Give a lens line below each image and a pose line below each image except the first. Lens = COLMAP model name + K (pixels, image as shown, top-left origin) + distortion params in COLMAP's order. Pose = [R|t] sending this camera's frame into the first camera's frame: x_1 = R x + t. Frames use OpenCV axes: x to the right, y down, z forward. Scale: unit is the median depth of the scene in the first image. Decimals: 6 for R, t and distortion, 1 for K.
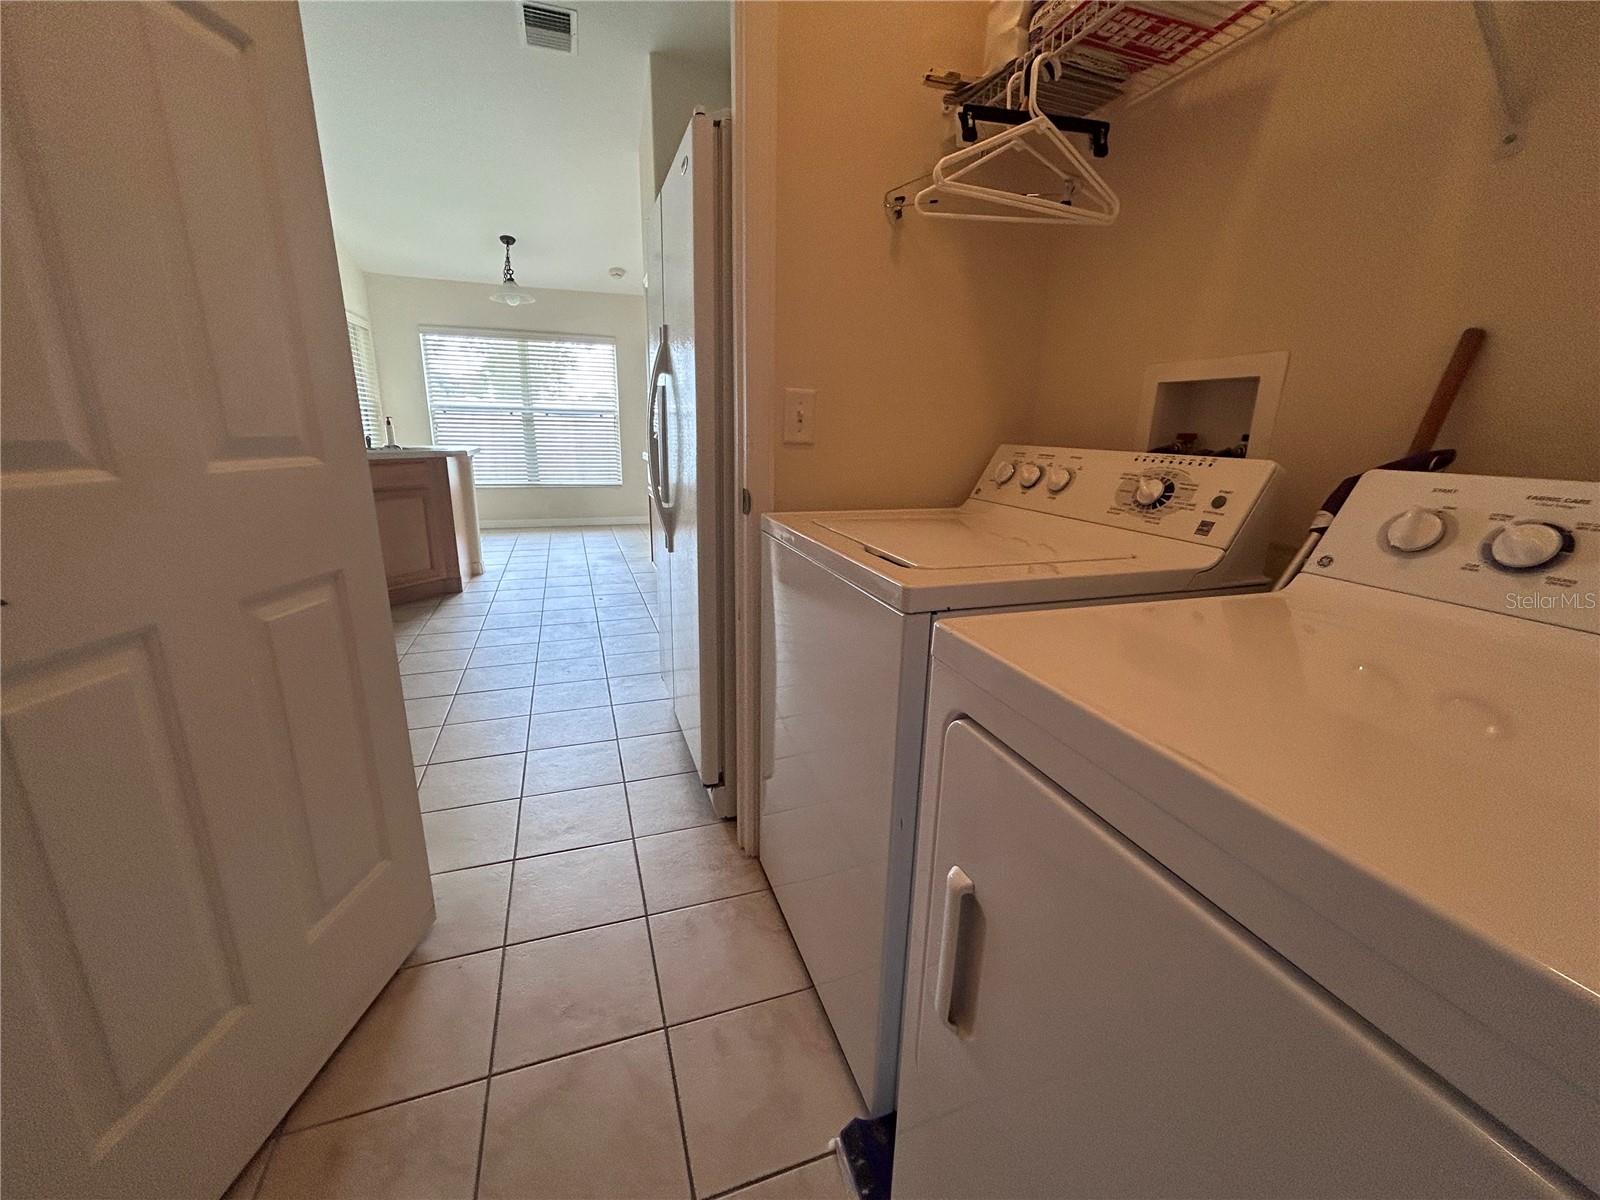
lens RADIAL K [[646.4, 0, 800.0], [0, 646.4, 600.0], [0, 0, 1]] dist [-0.000457, 0.000021]
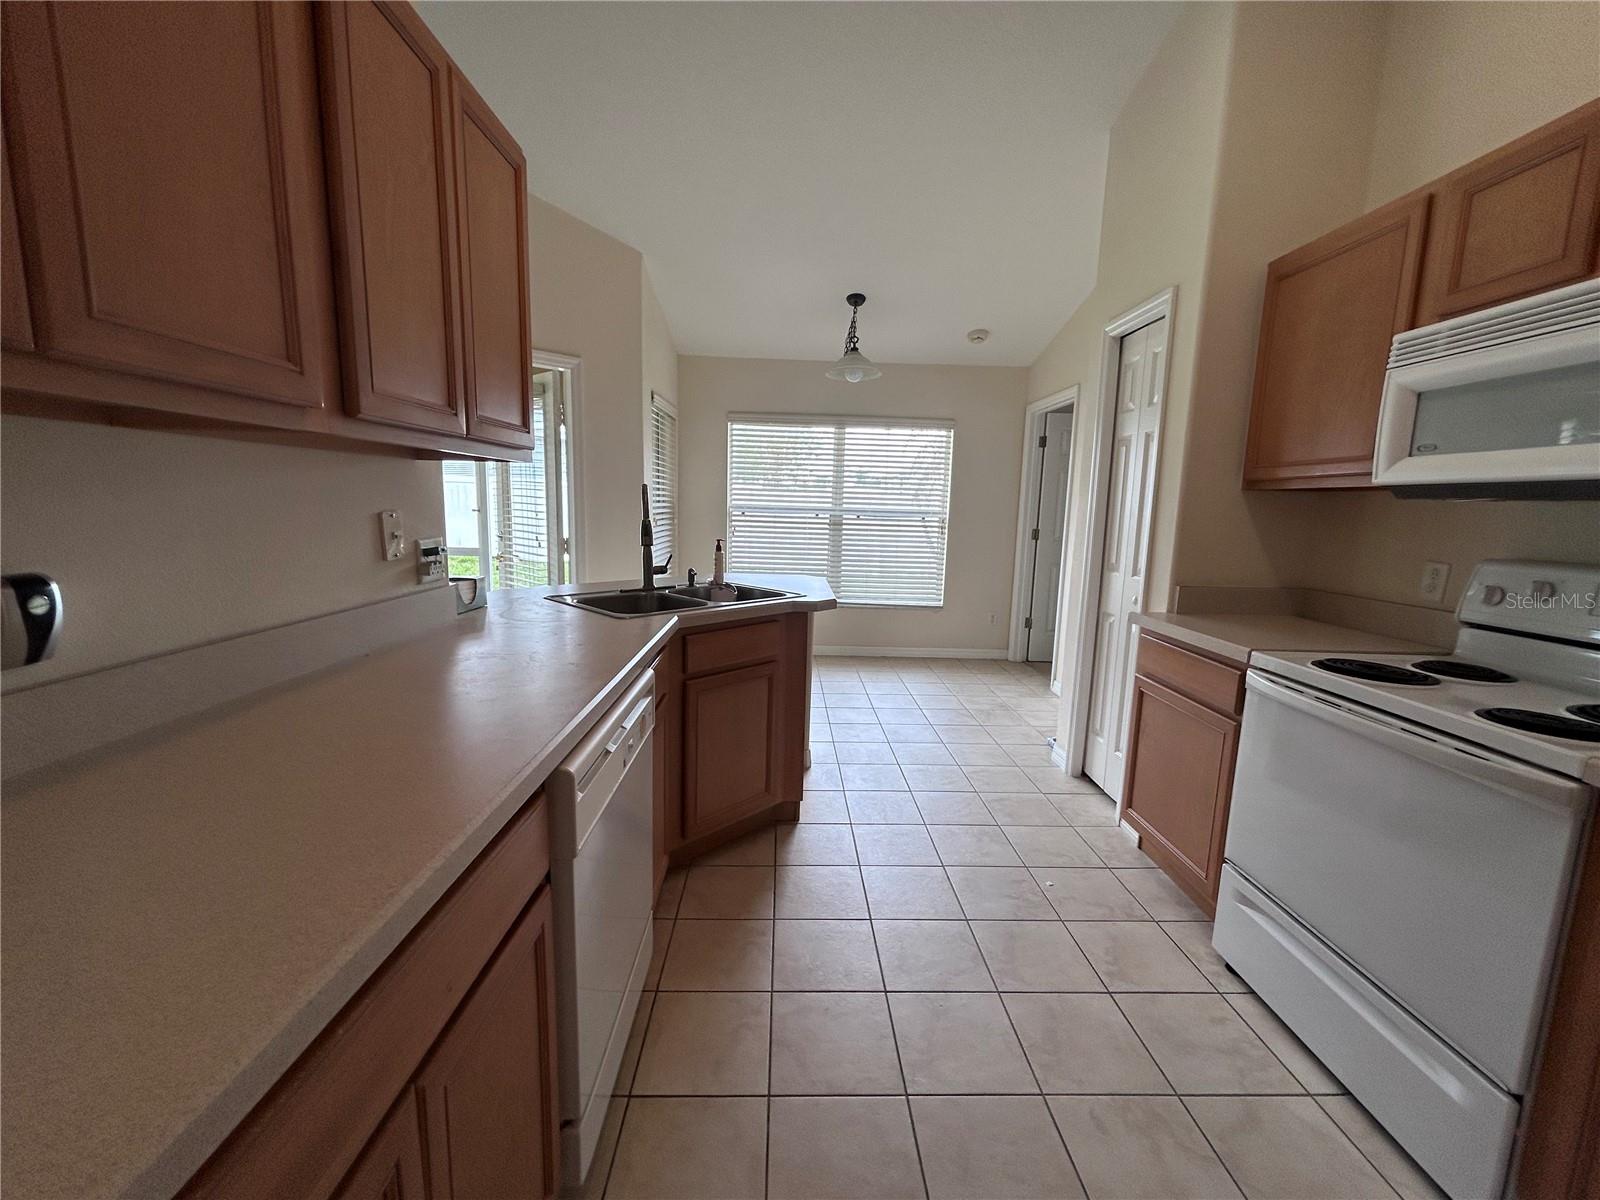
lens RADIAL K [[646.4, 0, 800.0], [0, 646.4, 600.0], [0, 0, 1]] dist [-0.000457, 0.000021]
pose [[0.951784, 0.050901, -0.302515, -0.231039], [-0.086869, 0.990495, -0.106650, -0.102919], [0.294211, 0.127787, 0.947159, 0.262385]]
